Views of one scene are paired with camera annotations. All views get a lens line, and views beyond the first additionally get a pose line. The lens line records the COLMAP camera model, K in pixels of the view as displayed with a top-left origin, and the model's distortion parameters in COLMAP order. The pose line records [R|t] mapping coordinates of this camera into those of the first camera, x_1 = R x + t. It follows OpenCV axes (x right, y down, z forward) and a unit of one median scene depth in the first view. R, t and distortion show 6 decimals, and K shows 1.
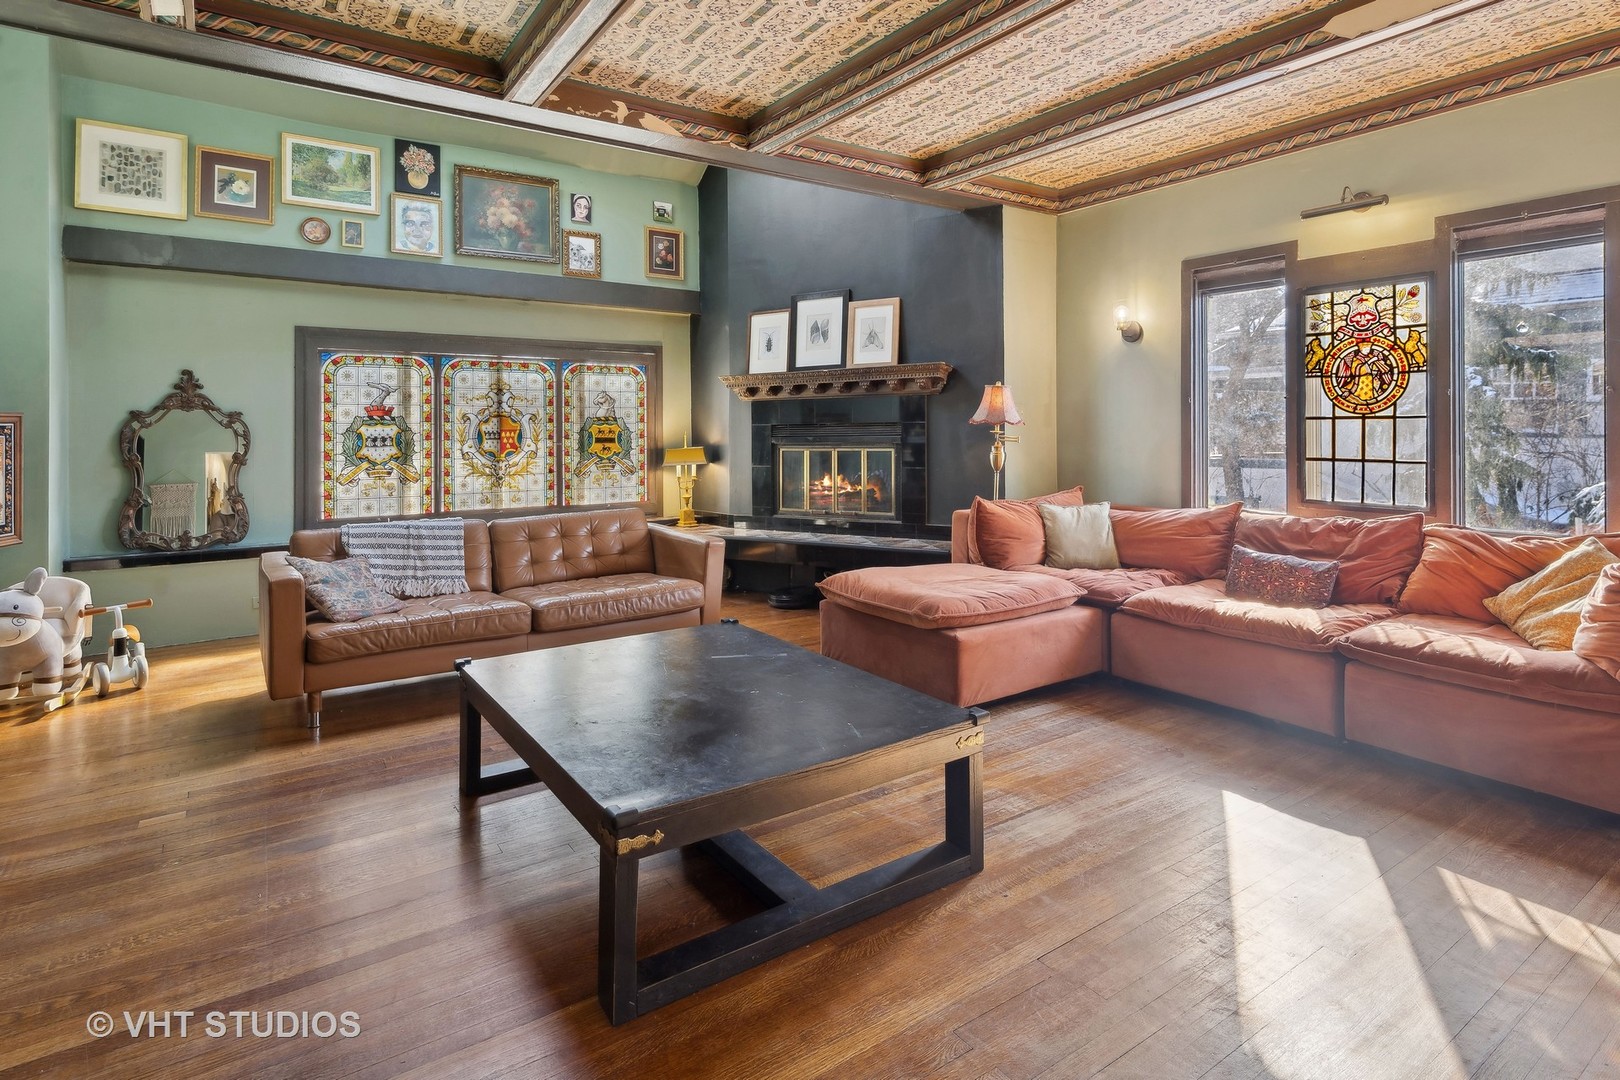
lens RADIAL K [[839.0, 0, 798.6], [0, 839.0, 428.2], [0, 0, 1]] dist [0.003326, 0.001246]
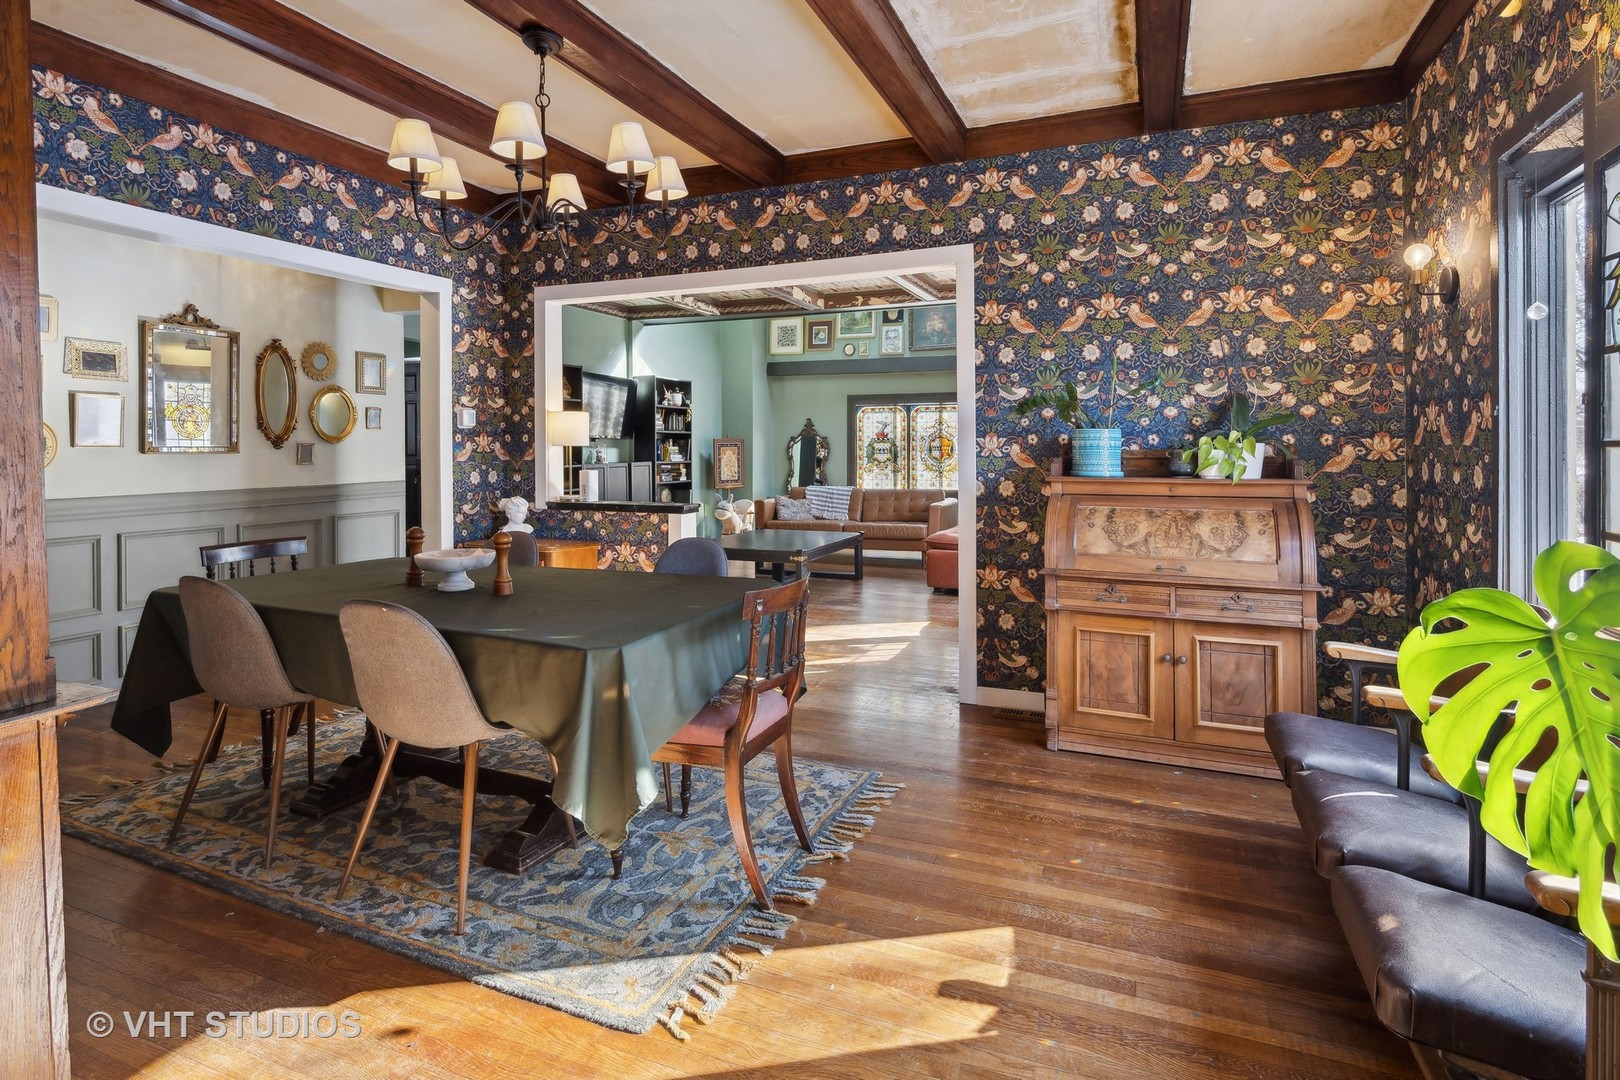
lens RADIAL K [[839.0, 0, 815.5], [0, 839.0, 447.4], [0, 0, 1]] dist [0.003326, 0.001246]
pose [[0.540818, 0.007356, -0.841108, 1.198562], [0.001263, 0.999954, 0.009557, -0.012403], [0.841139, -0.006231, 0.540783, -0.212968]]
